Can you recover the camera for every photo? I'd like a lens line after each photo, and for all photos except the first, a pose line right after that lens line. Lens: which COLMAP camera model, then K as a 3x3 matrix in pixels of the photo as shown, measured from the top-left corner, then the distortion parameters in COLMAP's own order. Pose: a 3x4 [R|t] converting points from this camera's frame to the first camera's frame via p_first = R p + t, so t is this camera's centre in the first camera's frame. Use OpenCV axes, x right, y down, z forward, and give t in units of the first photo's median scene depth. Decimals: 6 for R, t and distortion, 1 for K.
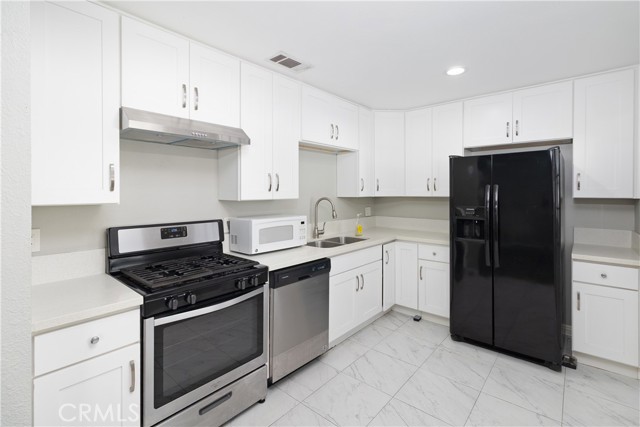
lens RADIAL K [[308.6, 0, 321.3], [0, 308.6, 193.3], [0, 0, 1]] dist [-0.003157, -0.000086]
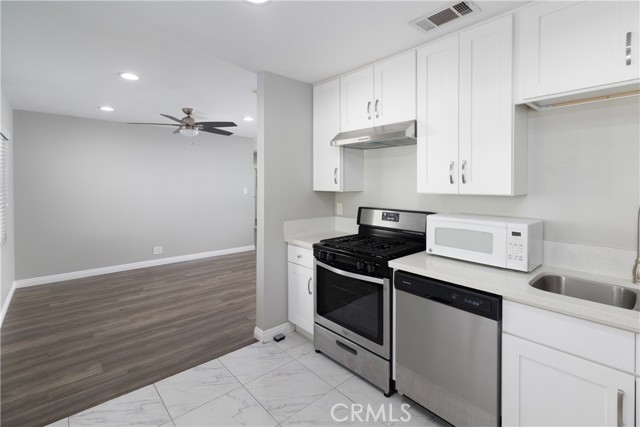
lens RADIAL K [[295.5, 0, 321.9], [0, 295.5, 187.1], [0, 0, 1]] dist [0.002003, 0.000318]
pose [[-0.139637, 0.008713, -0.990164, 0.614779], [-0.005157, 0.999941, 0.009527, -0.003010], [0.990189, 0.006436, -0.139584, 0.730595]]
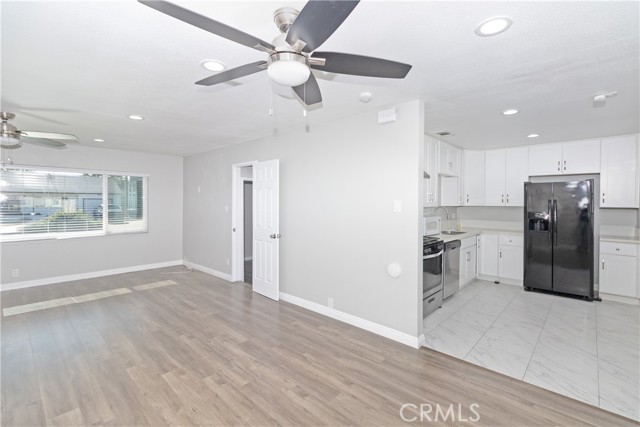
lens RADIAL K [[296.5, 0, 328.5], [0, 296.5, 204.7], [0, 0, 1]] dist [0.000323, -0.000173]
pose [[0.999223, 0.004419, -0.039160, -0.713664], [-0.004163, 0.999970, 0.006604, -0.004122], [0.039188, -0.006436, 0.999211, -0.806436]]
